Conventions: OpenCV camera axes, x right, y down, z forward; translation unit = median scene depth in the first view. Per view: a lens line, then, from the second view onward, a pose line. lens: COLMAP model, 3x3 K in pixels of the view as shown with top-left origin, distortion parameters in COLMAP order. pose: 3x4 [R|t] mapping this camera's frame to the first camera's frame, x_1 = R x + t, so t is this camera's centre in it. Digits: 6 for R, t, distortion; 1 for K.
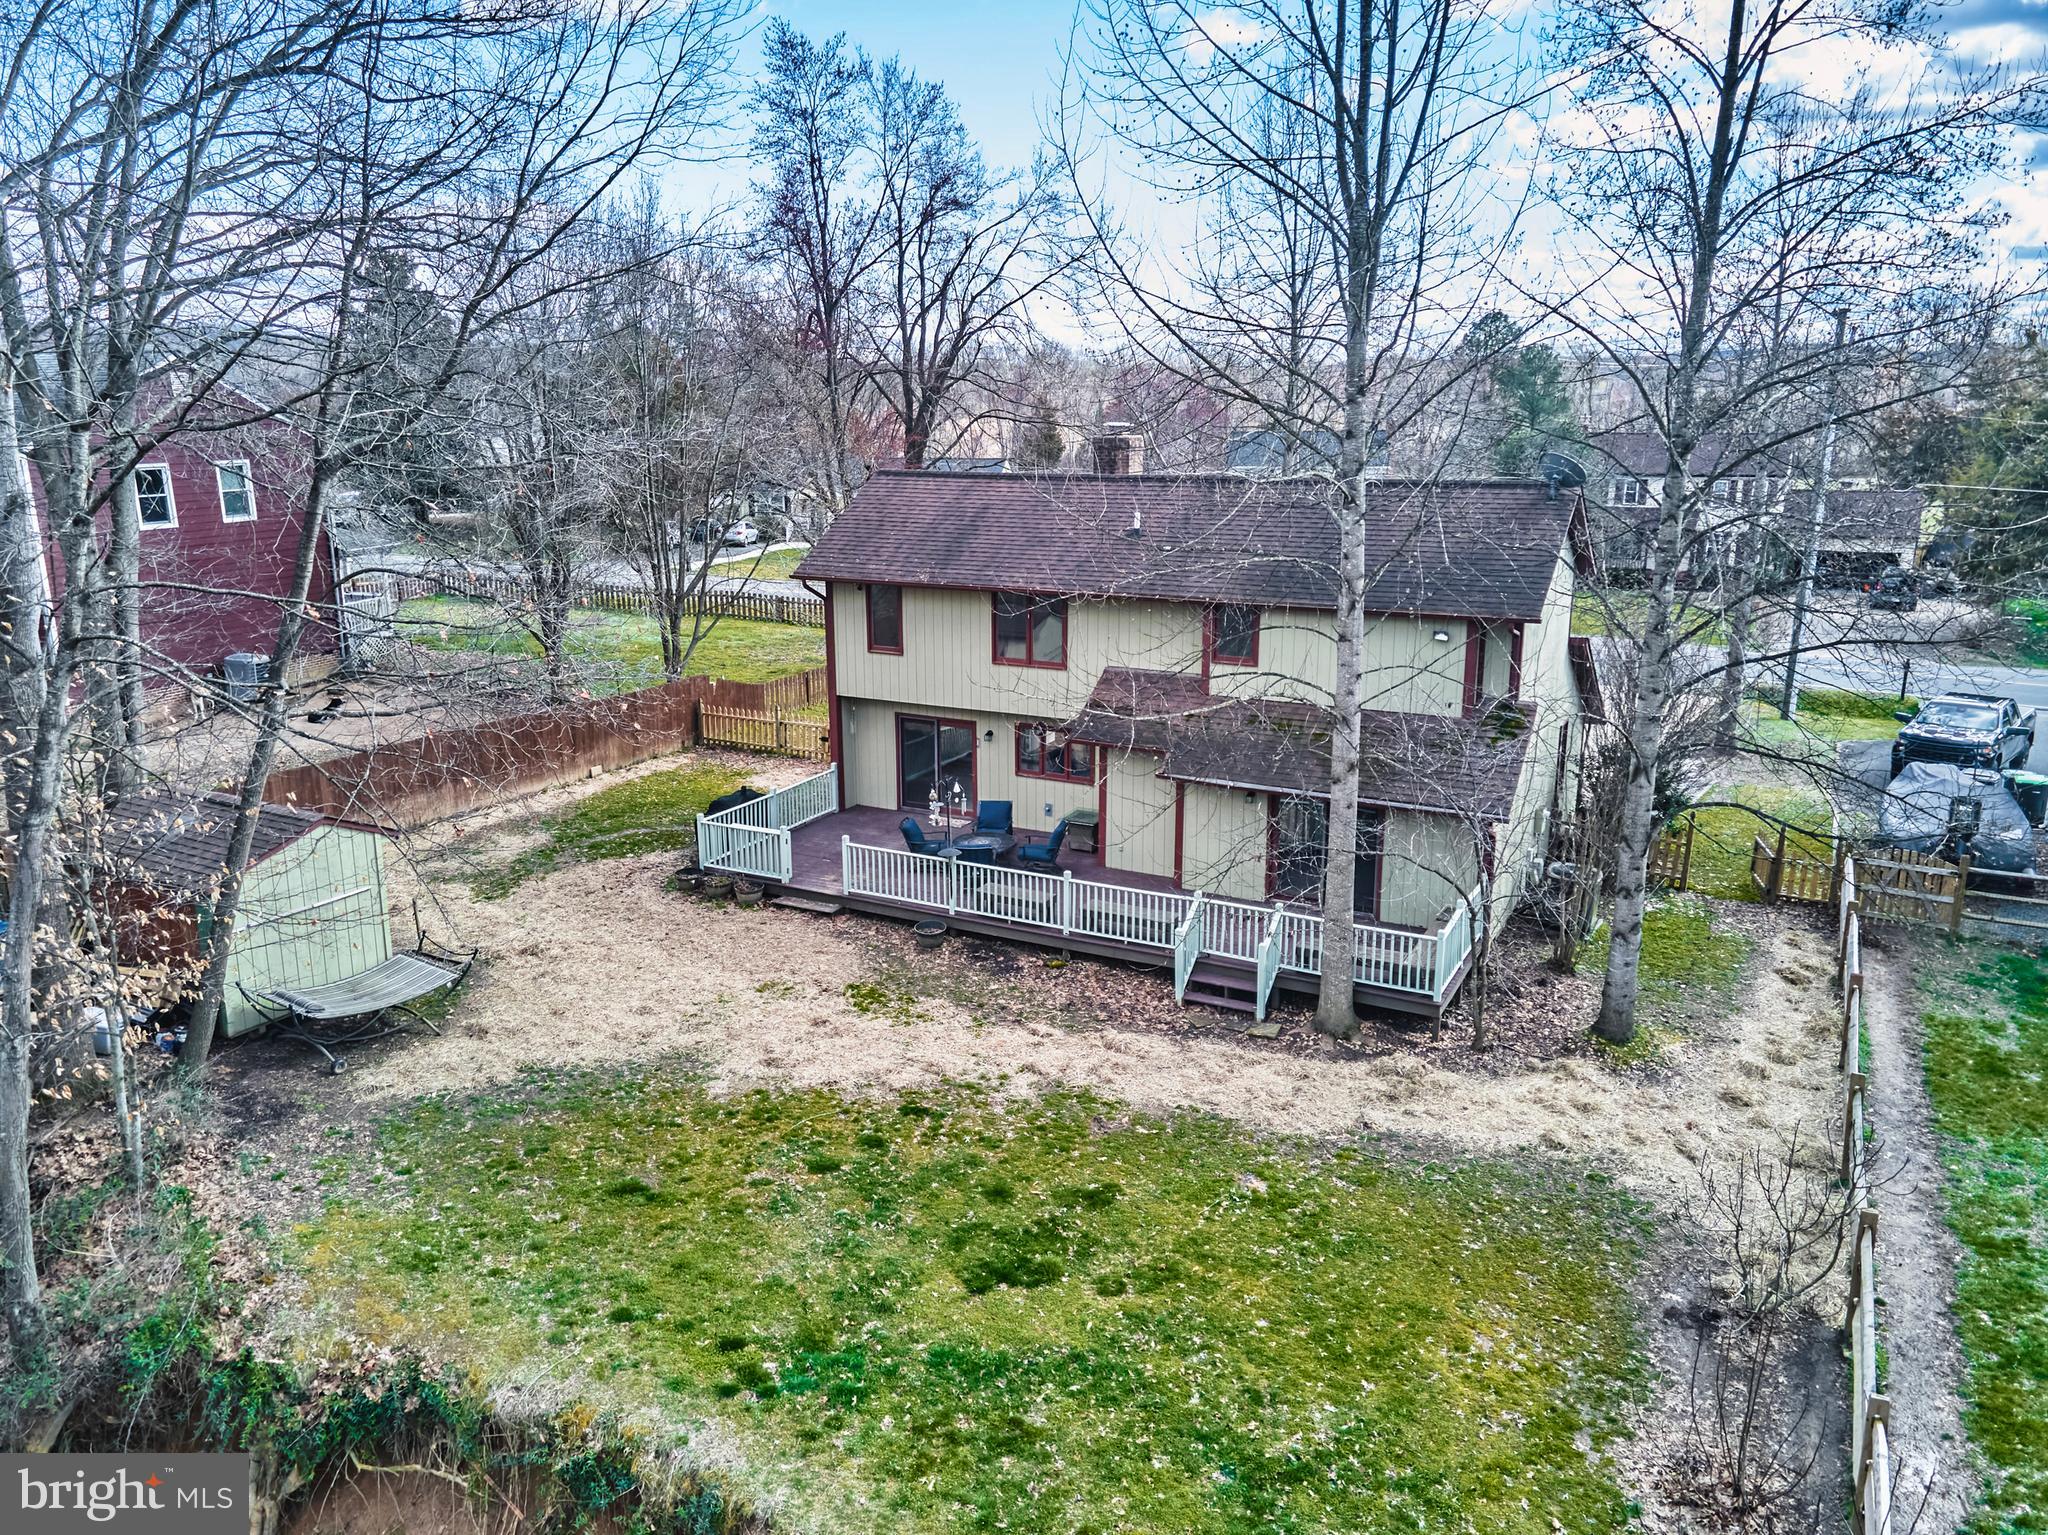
lens RADIAL K [[1495.0, 0, 1008.5], [0, 1495.0, 772.4], [0, 0, 1]] dist [0.035228, -0.003388]
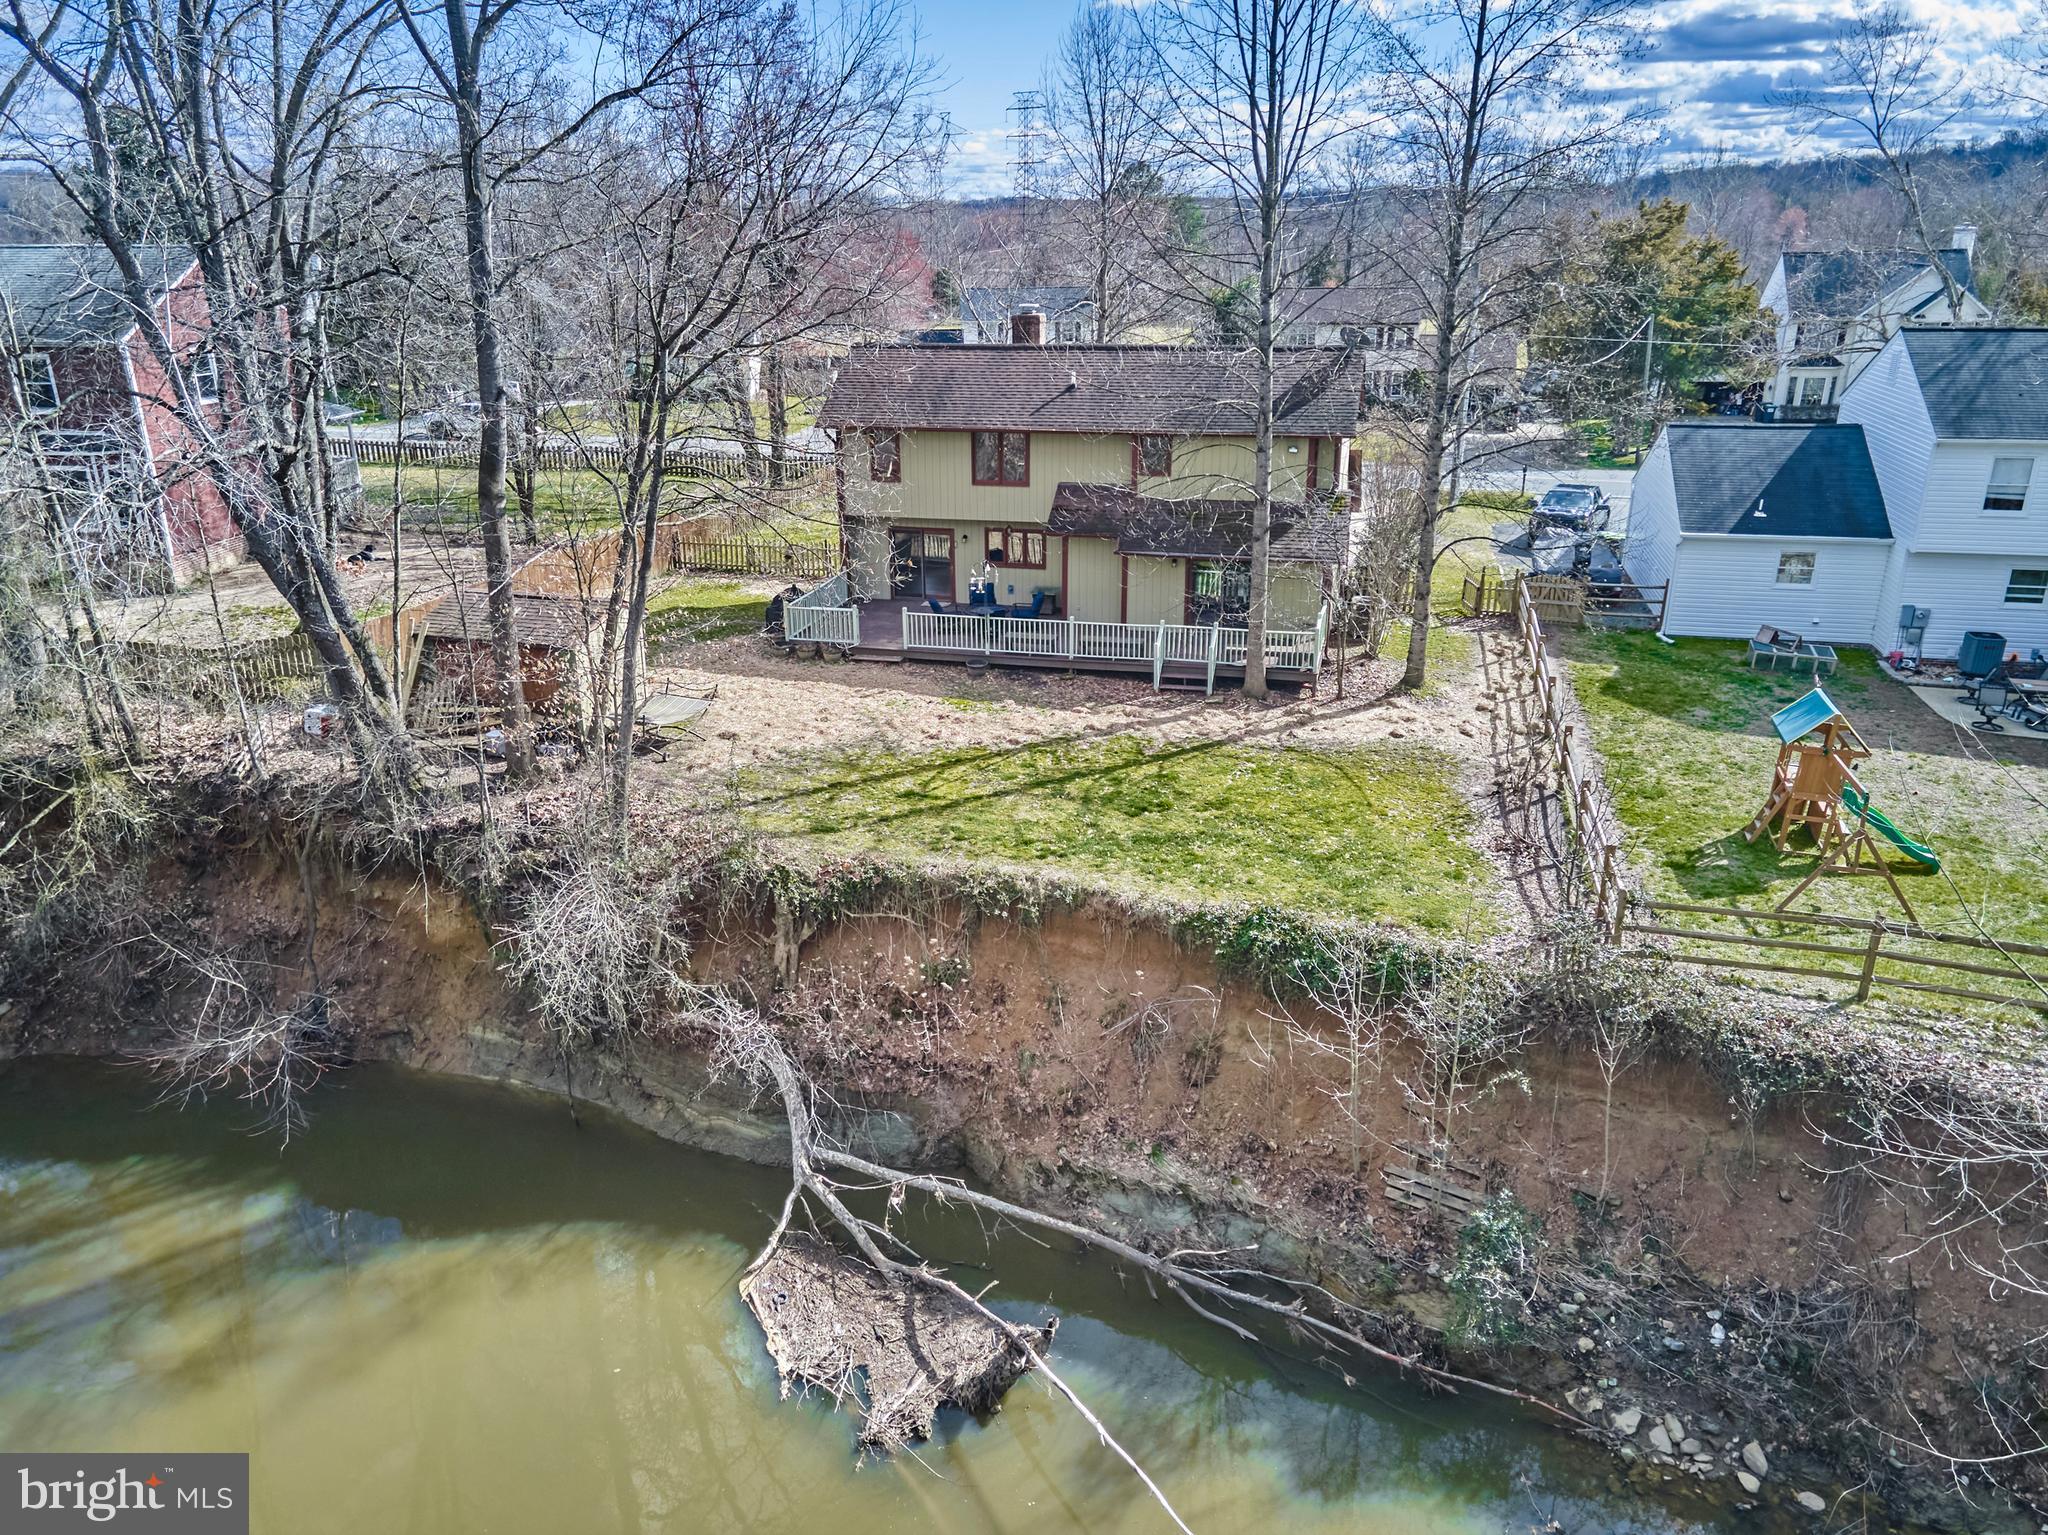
lens RADIAL K [[1495.0, 0, 1018.9], [0, 1495.0, 781.4], [0, 0, 1]] dist [0.035228, -0.003388]
pose [[0.969837, -0.086861, 0.227751, -0.361513], [0.063289, 0.992042, 0.108844, 0.061941], [-0.235393, -0.091147, 0.967617, -0.458876]]
